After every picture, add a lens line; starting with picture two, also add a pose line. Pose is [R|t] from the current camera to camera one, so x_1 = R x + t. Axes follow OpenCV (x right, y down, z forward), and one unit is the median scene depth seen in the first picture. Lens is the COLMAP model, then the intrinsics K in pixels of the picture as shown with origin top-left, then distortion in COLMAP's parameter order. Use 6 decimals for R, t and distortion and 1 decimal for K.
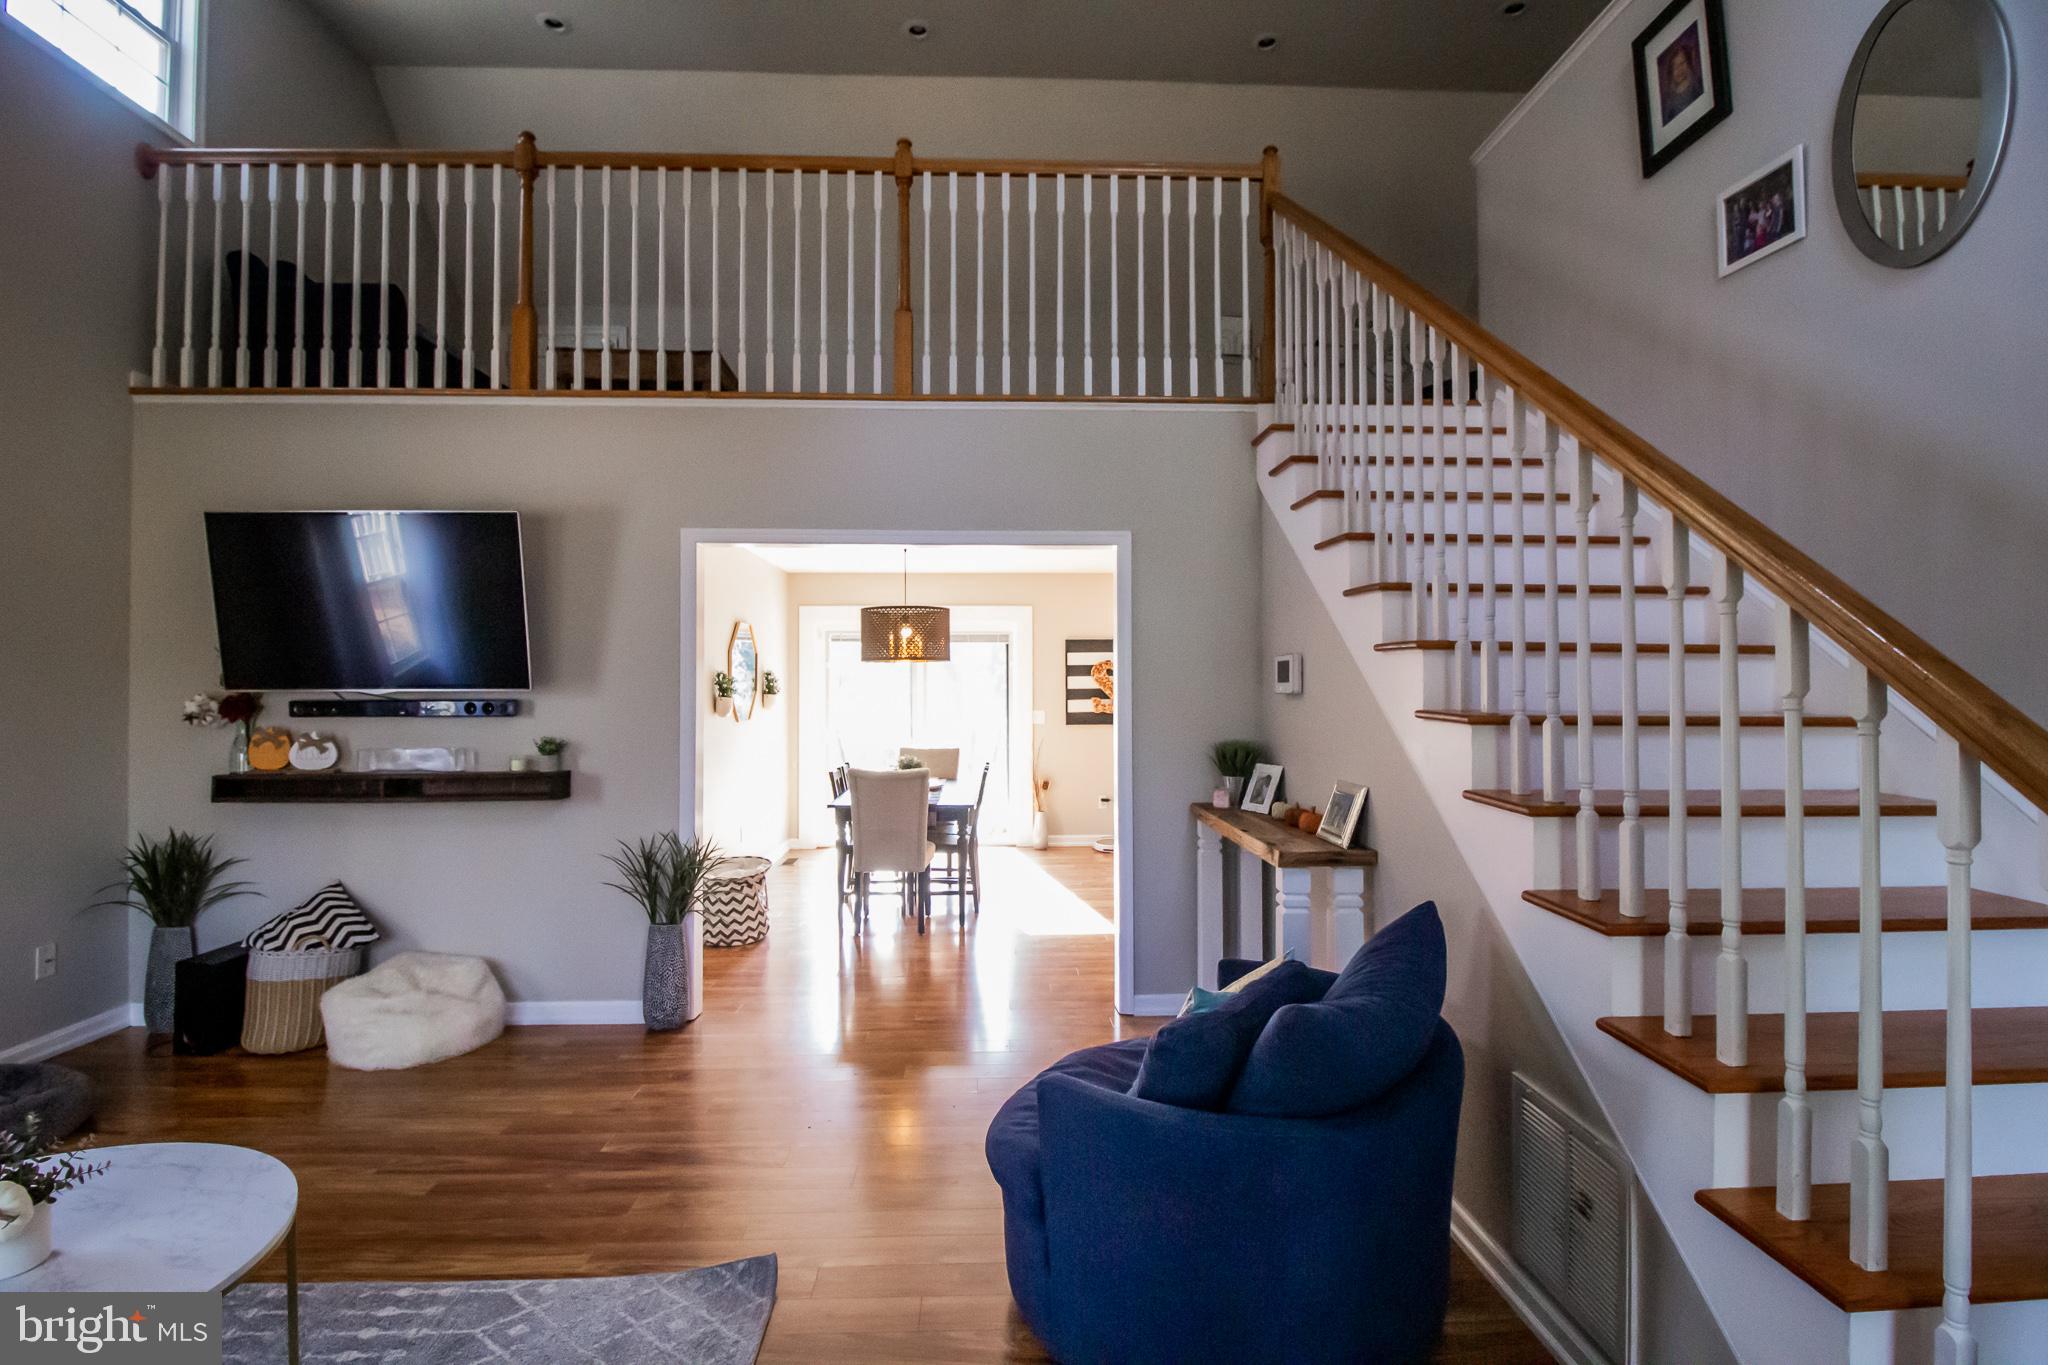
lens RADIAL K [[945.8, 0, 1032.4], [0, 945.8, 677.3], [0, 0, 1]] dist [-0.001768, -0.018568]
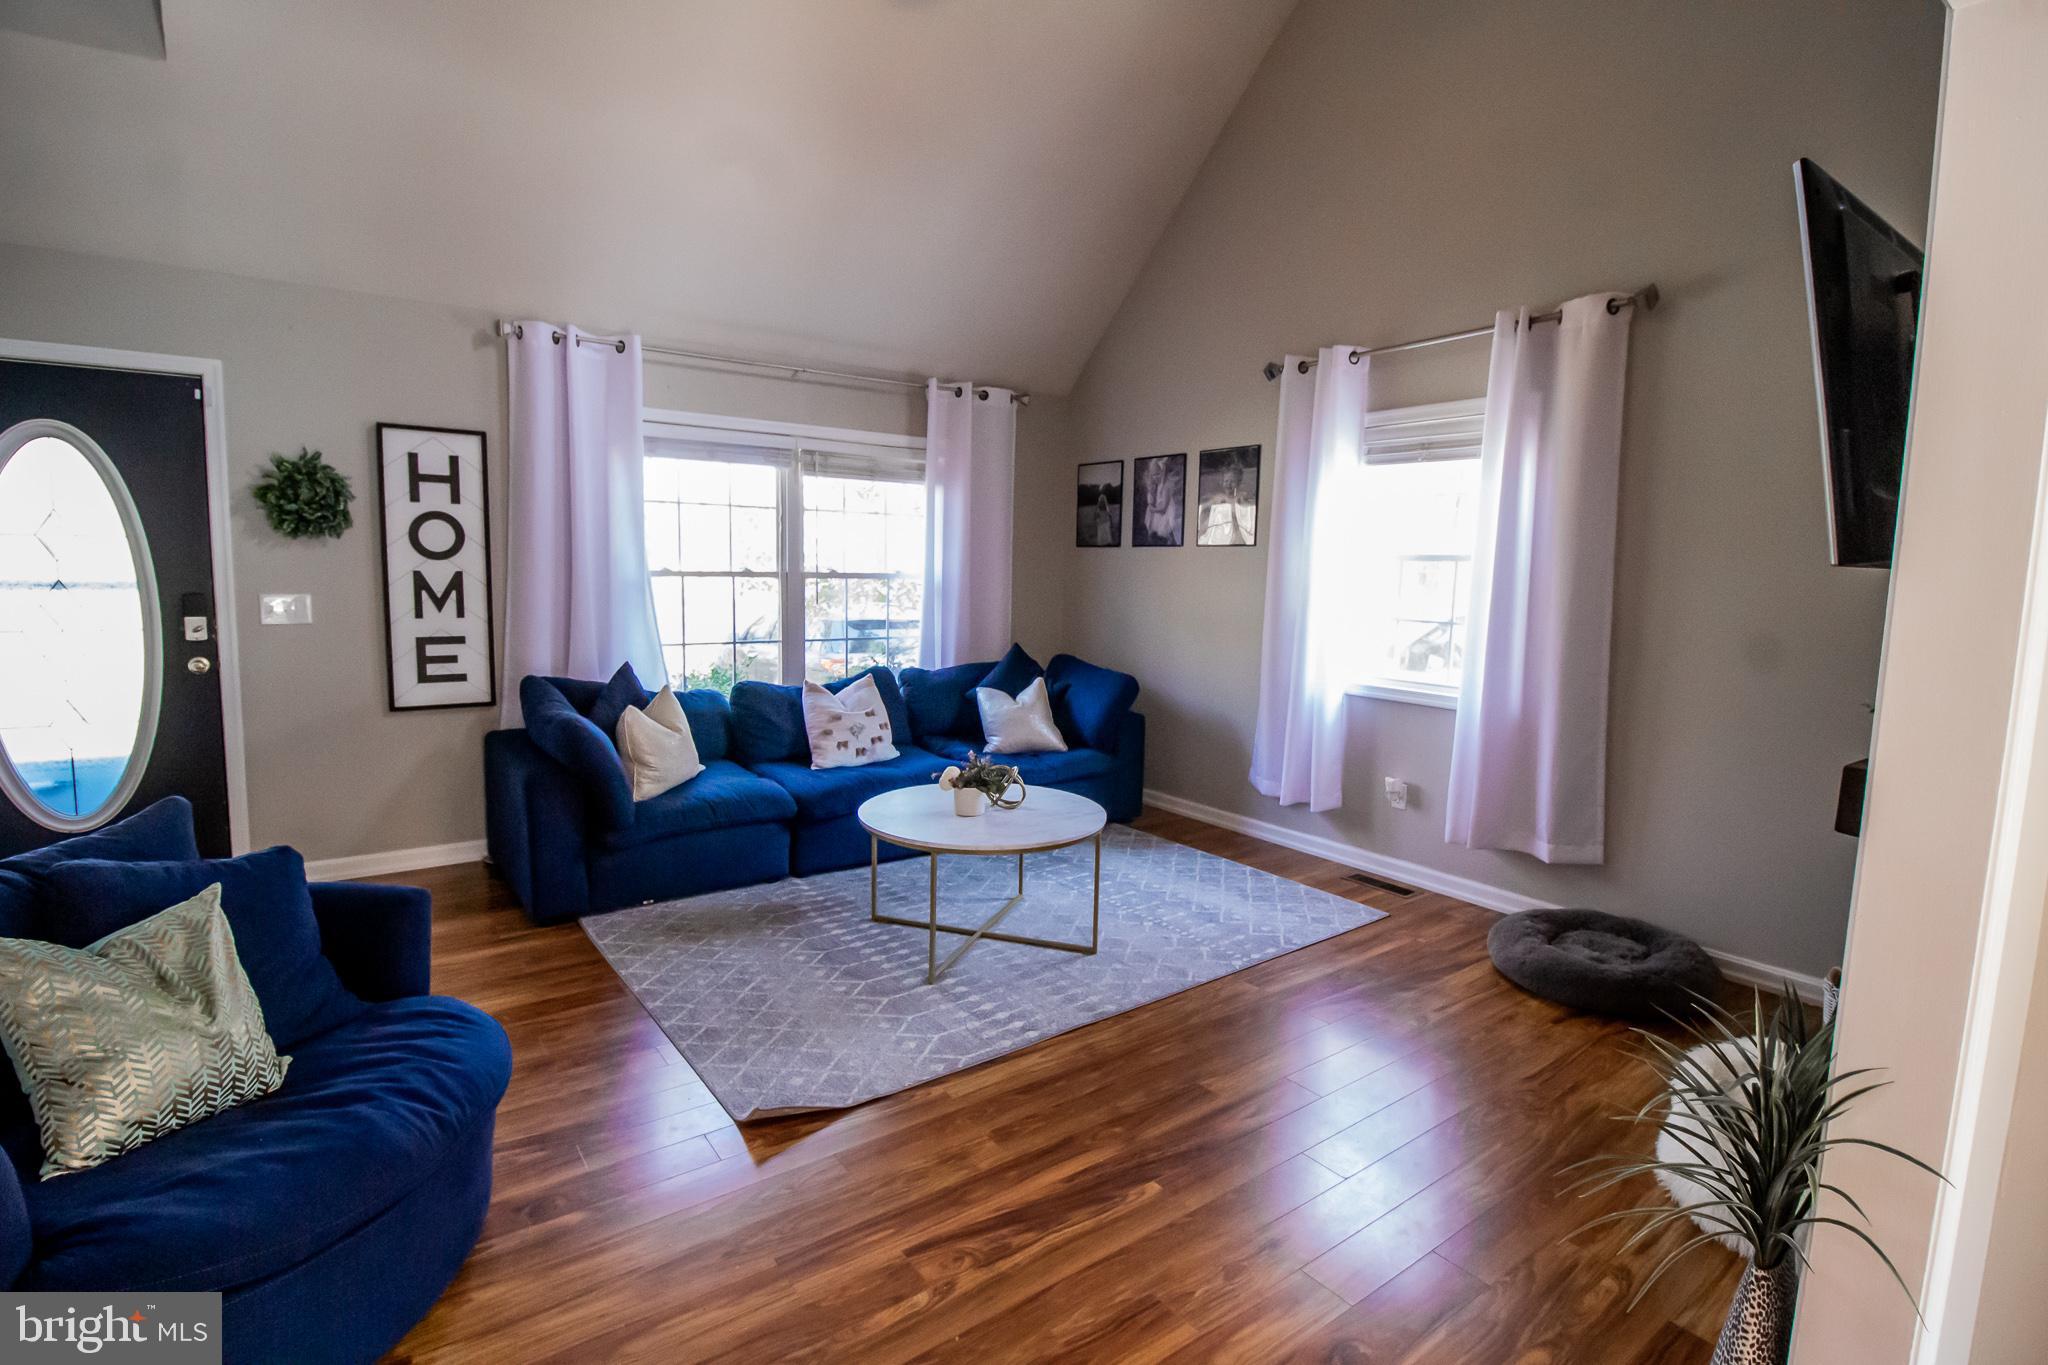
lens RADIAL K [[978.6, 0, 1023.8], [0, 978.6, 672.6], [0, 0, 1]] dist [0.001886, -0.016518]
pose [[-0.837020, 0.044056, -0.545395, 0.018385], [-0.014143, 0.994678, 0.102053, 0.023168], [0.546989, 0.093134, -0.831943, 1.134999]]
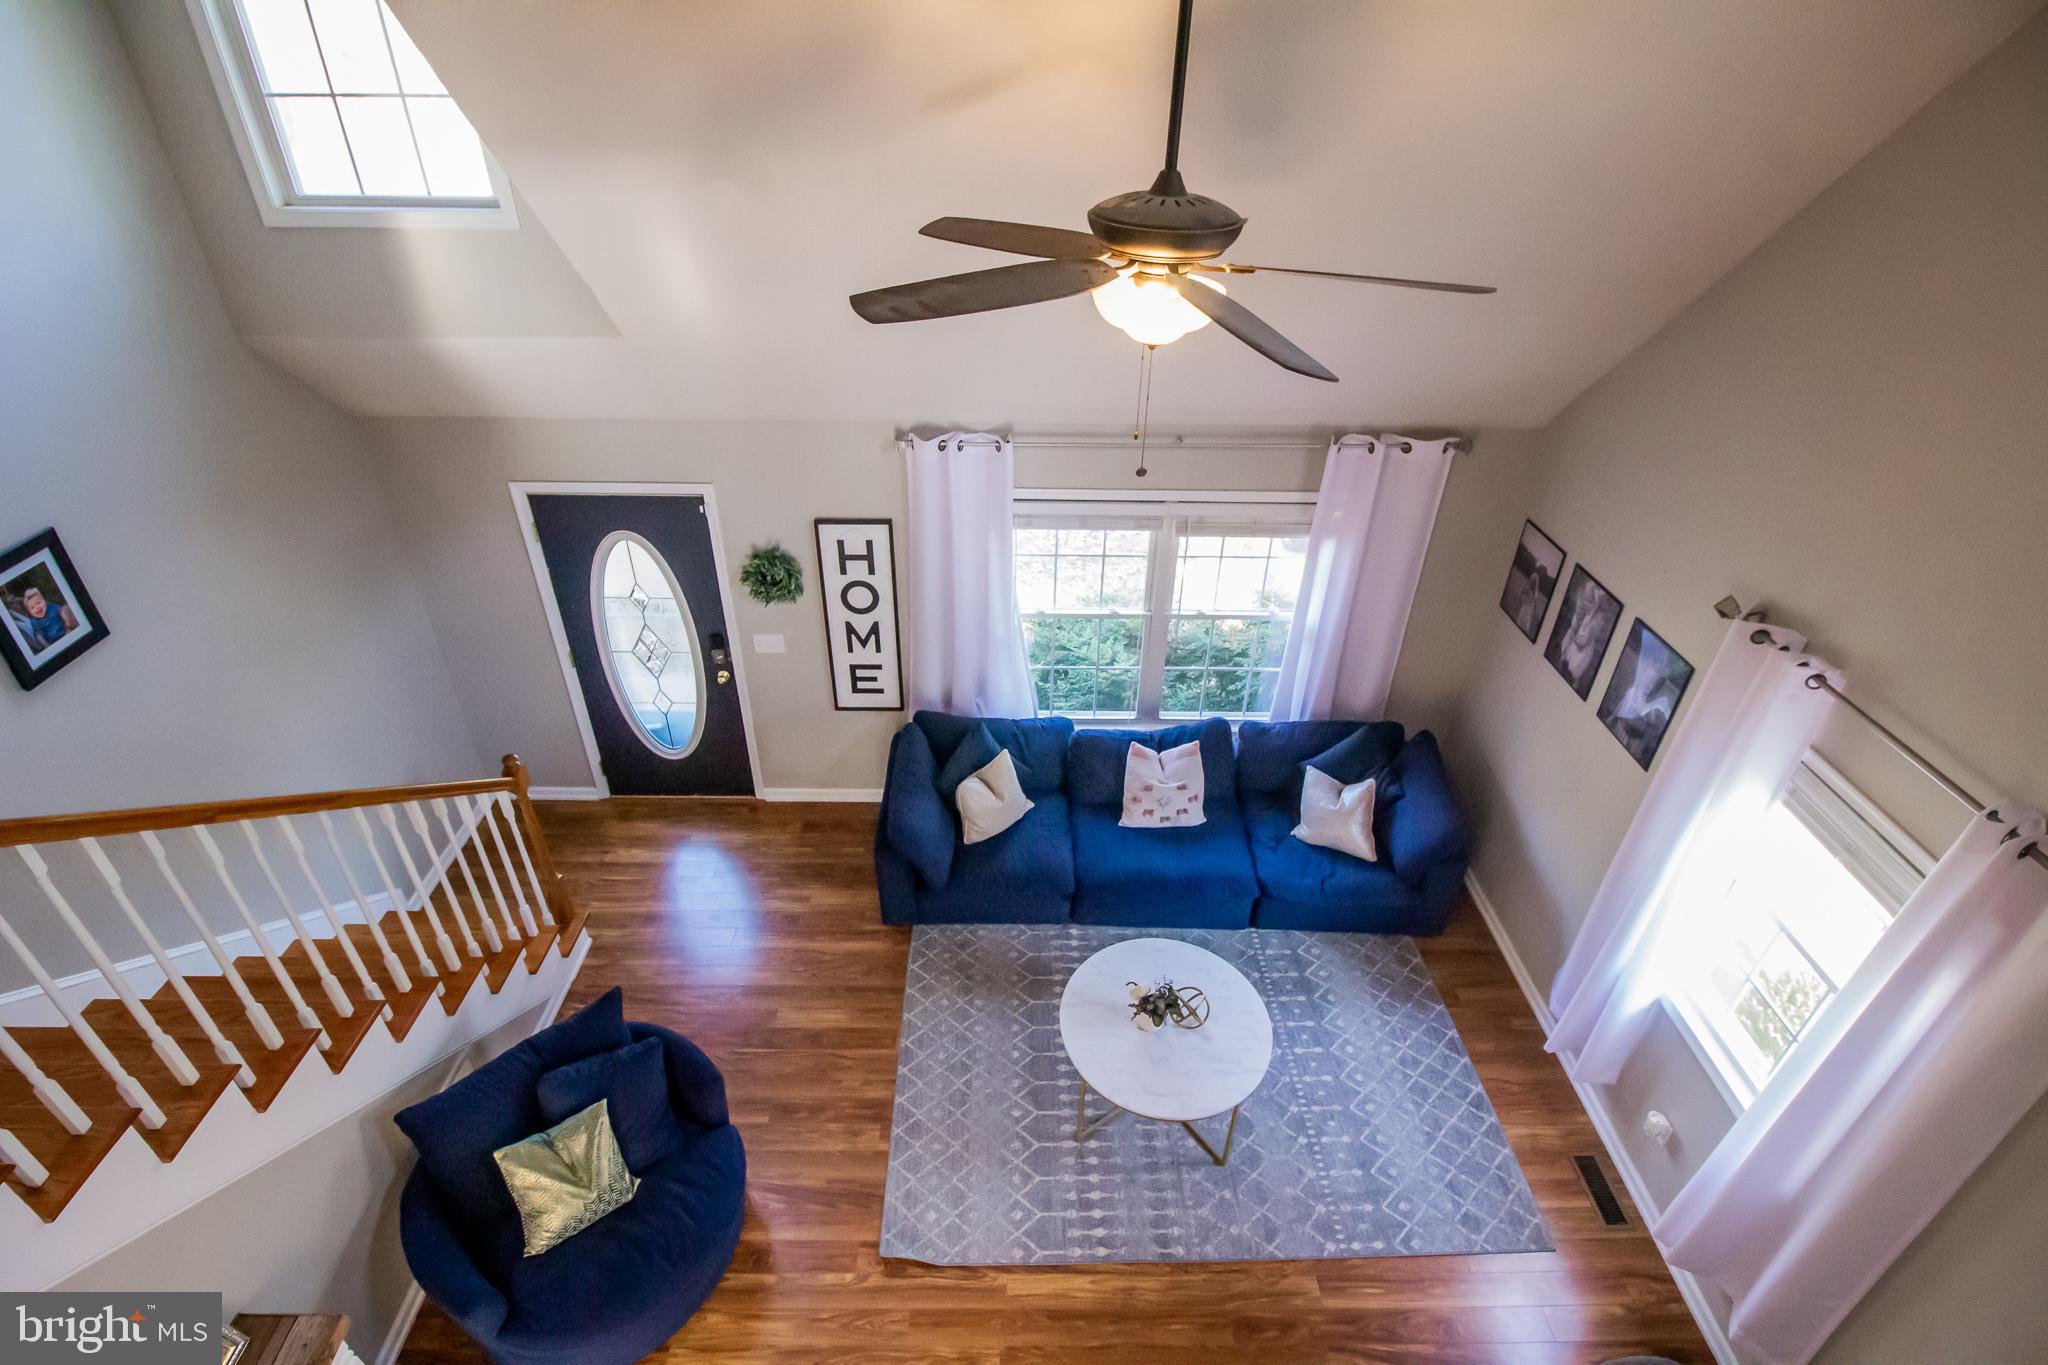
lens RADIAL K [[969.0, 0, 1019.9], [0, 969.0, 673.7], [0, 0, 1]] dist [0.001676, -0.015698]
pose [[-0.998567, -0.037092, 0.038589, -0.308661], [-0.010684, 0.844572, 0.535336, -0.635698], [-0.052448, 0.534156, -0.843757, 1.065391]]
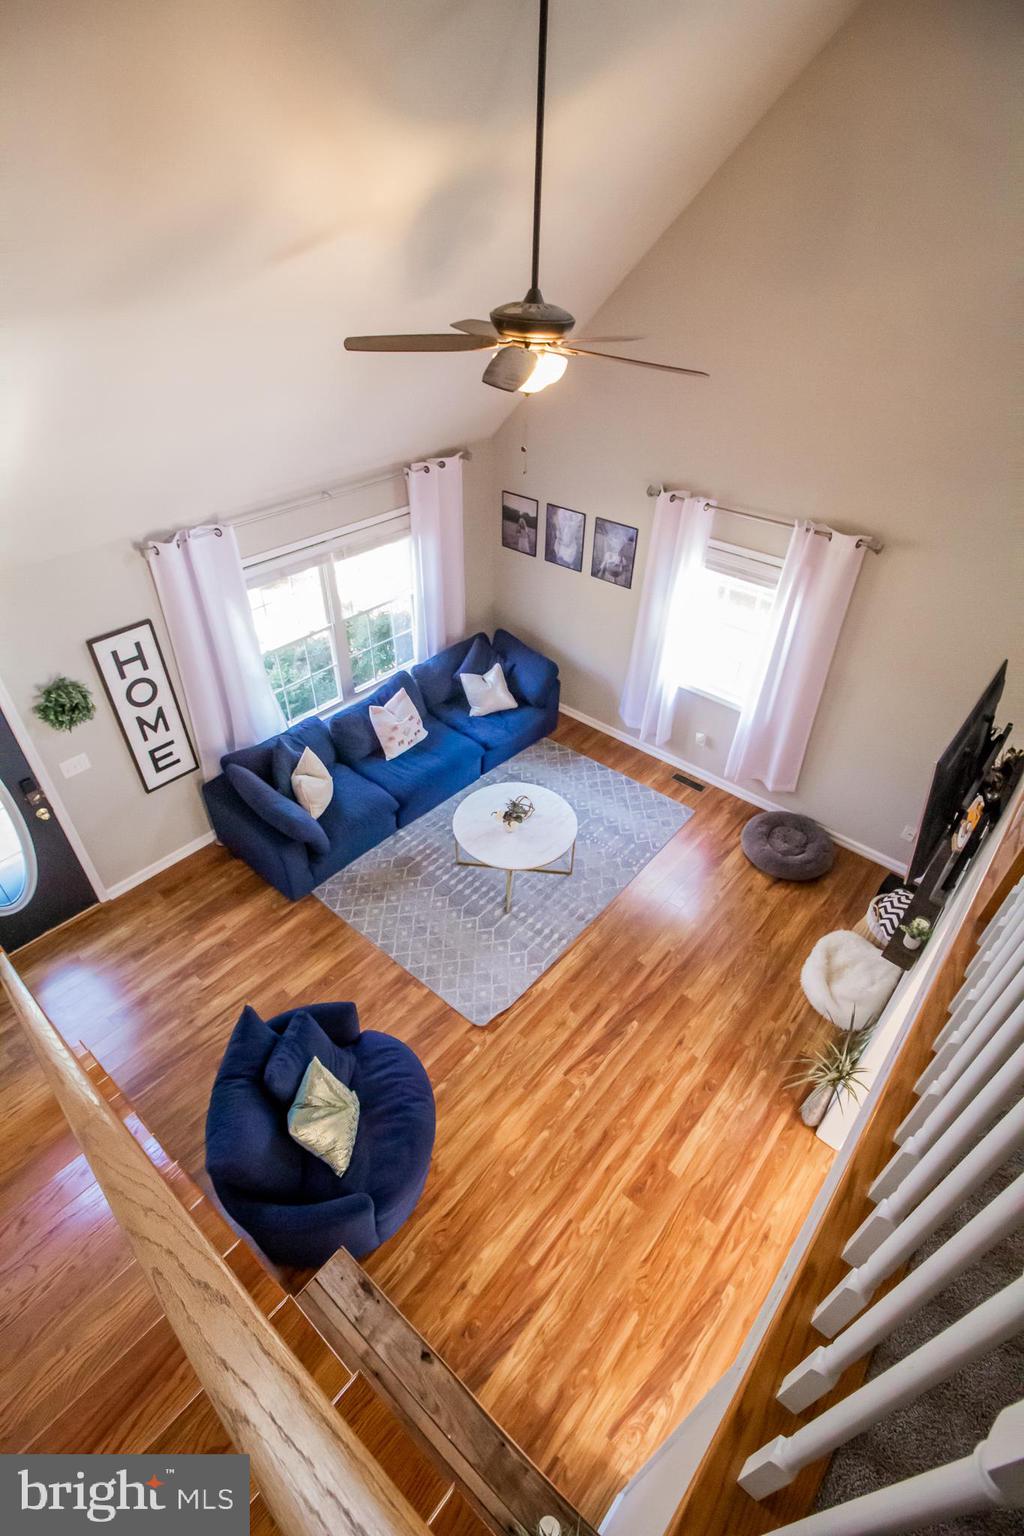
lens RADIAL K [[716.8, 0, 514.4], [0, 716.8, 768.5], [0, 0, 1]] dist [-0.002761, -0.011417]
pose [[-0.697092, 0.439392, -0.566567, 0.265779], [-0.005935, 0.786648, 0.617374, -0.648366], [0.716957, 0.433729, -0.545758, 1.046536]]
